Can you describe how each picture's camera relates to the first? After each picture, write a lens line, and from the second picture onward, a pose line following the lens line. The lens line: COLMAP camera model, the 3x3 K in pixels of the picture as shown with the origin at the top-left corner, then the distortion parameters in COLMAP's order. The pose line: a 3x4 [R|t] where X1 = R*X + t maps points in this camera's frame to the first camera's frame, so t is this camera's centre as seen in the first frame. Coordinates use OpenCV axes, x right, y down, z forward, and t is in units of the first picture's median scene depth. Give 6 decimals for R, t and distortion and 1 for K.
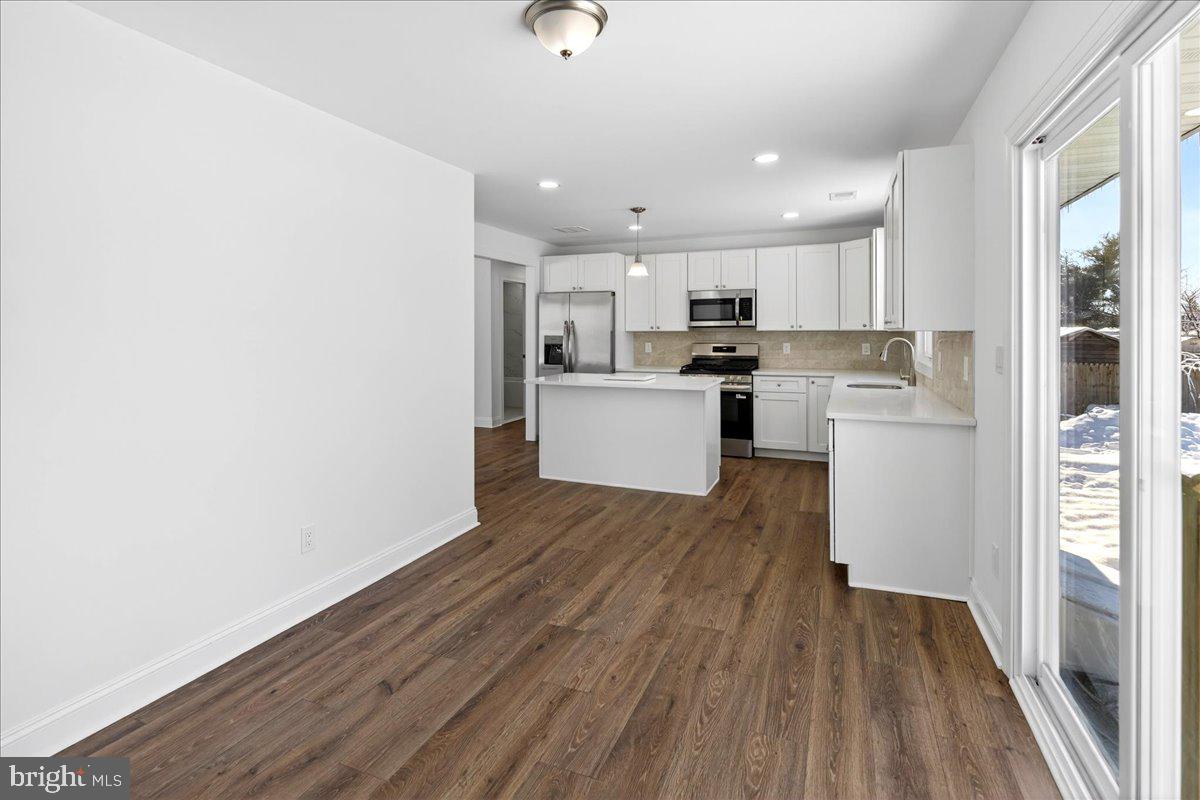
lens RADIAL K [[586.3, 0, 594.6], [0, 586.3, 331.3], [0, 0, 1]] dist [0.001521, -0.003987]
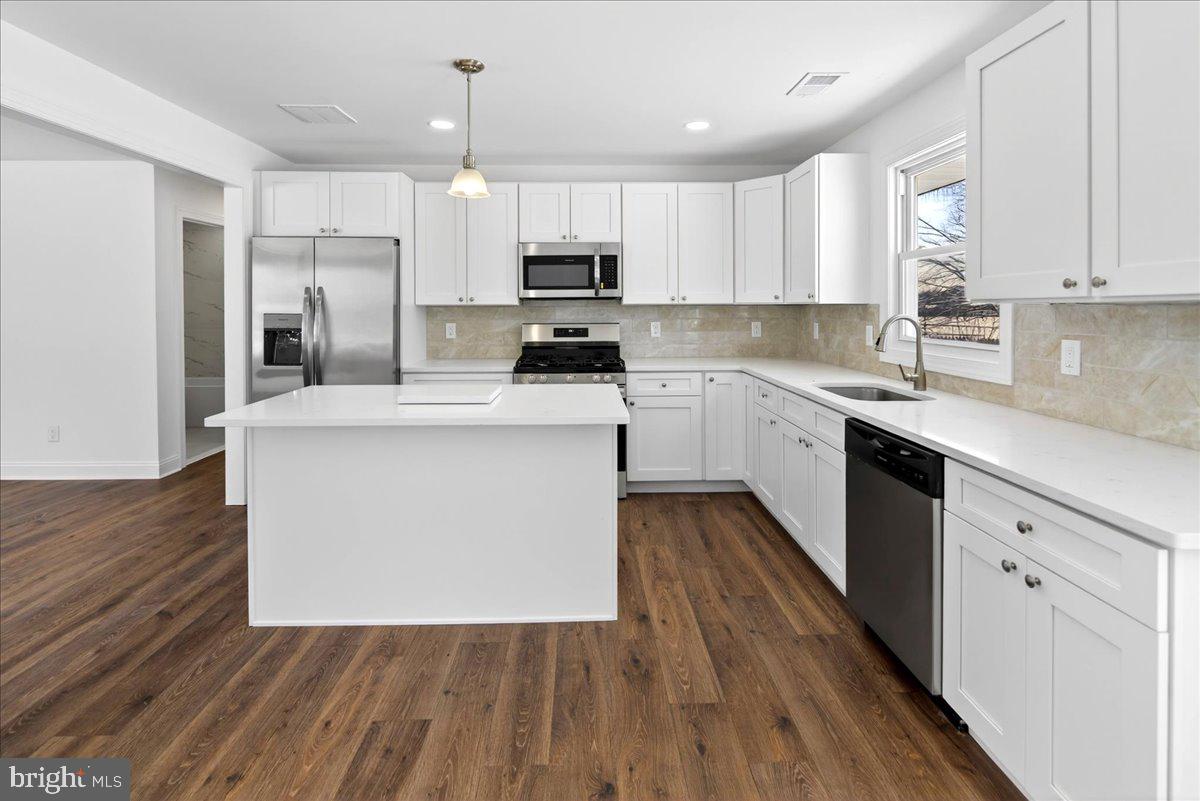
lens RADIAL K [[586.3, 0, 594.8], [0, 586.3, 309.5], [0, 0, 1]] dist [0.001521, -0.003987]
pose [[0.911877, -0.002228, 0.410456, -0.028778], [0.000833, 0.999993, 0.003578, 0.002179], [-0.410462, -0.002921, 0.911873, 0.379733]]
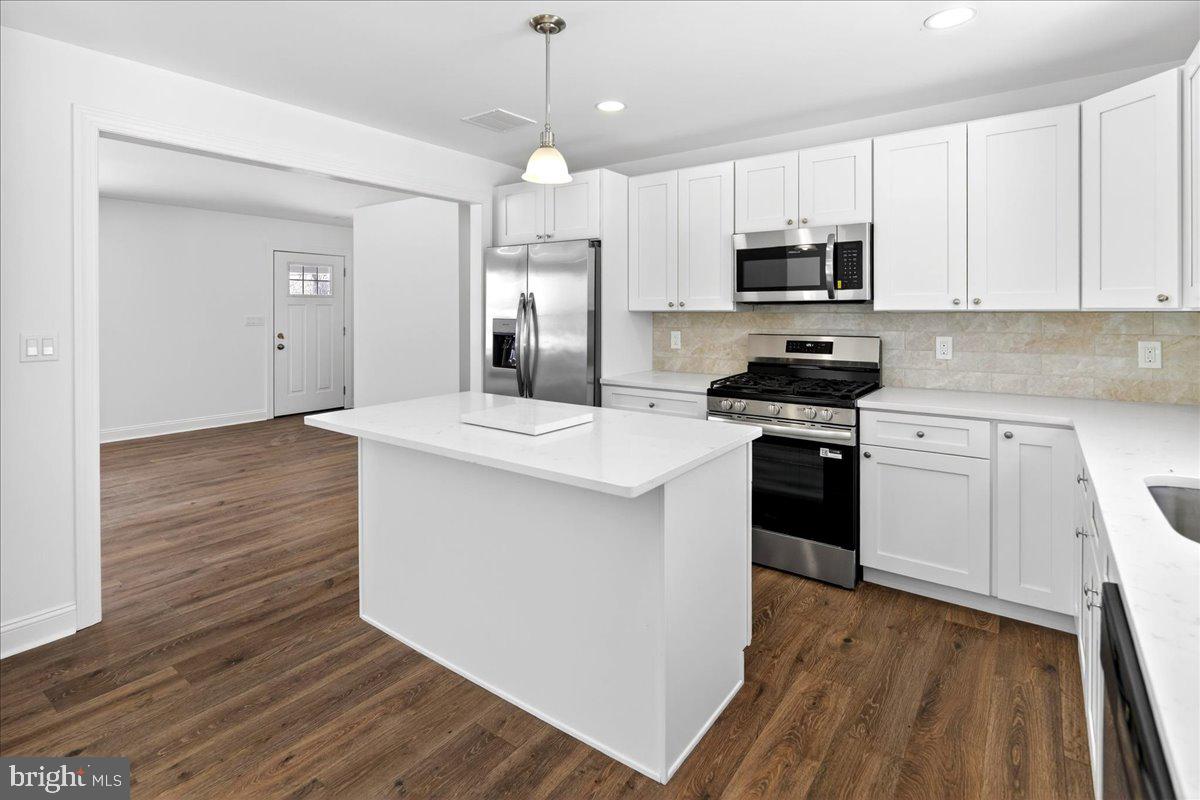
lens RADIAL K [[586.3, 0, 601.6], [0, 586.3, 315.5], [0, 0, 1]] dist [0.001521, -0.003987]
pose [[0.971770, 0.003485, -0.235904, 0.166750], [-0.001446, 0.999960, 0.008817, -0.001045], [0.235926, -0.008227, 0.971736, 0.465165]]
